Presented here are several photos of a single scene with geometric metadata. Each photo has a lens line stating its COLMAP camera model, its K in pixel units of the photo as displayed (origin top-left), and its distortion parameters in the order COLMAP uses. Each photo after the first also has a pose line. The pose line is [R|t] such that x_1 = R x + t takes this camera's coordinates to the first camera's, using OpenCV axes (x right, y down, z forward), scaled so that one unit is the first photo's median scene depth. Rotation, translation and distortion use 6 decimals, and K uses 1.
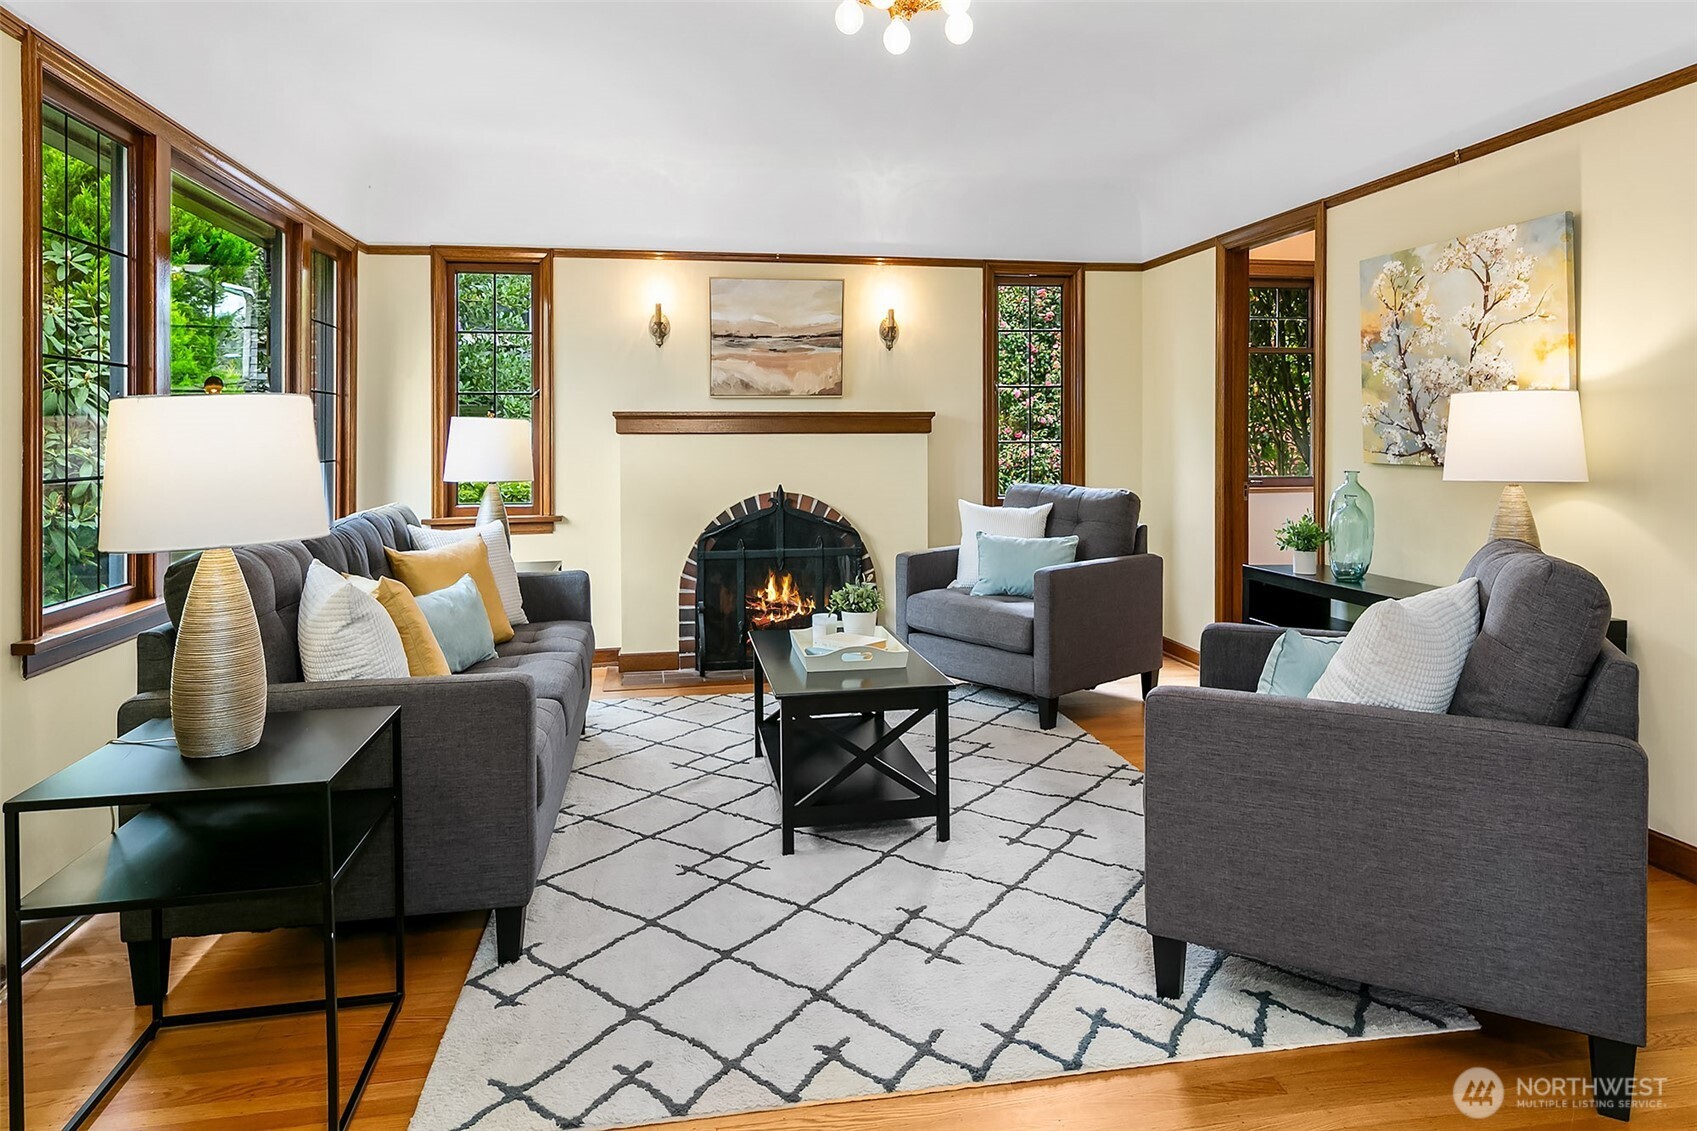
lens RADIAL K [[982.2, 0, 848.5], [0, 982.2, 565.5], [0, 0, 1]] dist [0.011736, -0.000274]
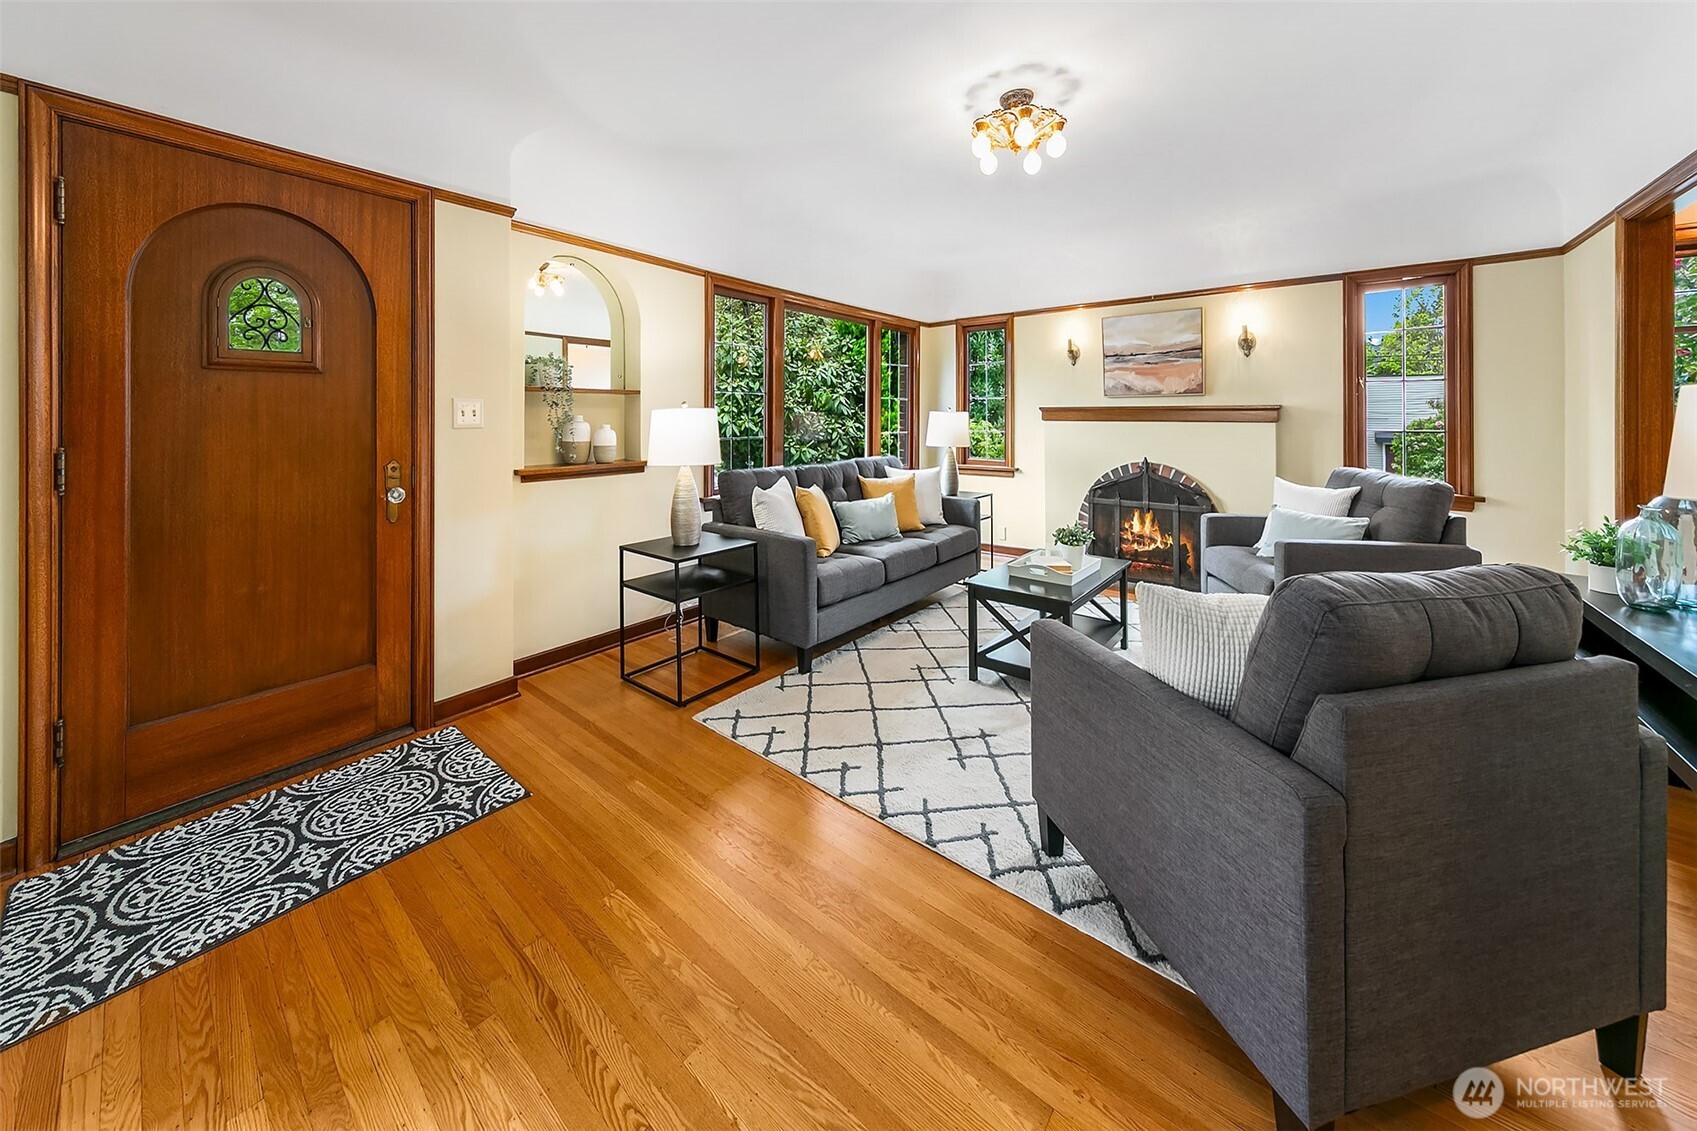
lens RADIAL K [[583.3, 0, 847.5], [0, 583.3, 511.7], [0, 0, 1]] dist [-0.000258, -0.000005]
pose [[0.655011, 0.125560, -0.745114, 0.302373], [-0.104332, 0.991681, 0.075394, -0.022962], [0.748382, 0.028355, 0.662661, 0.116158]]
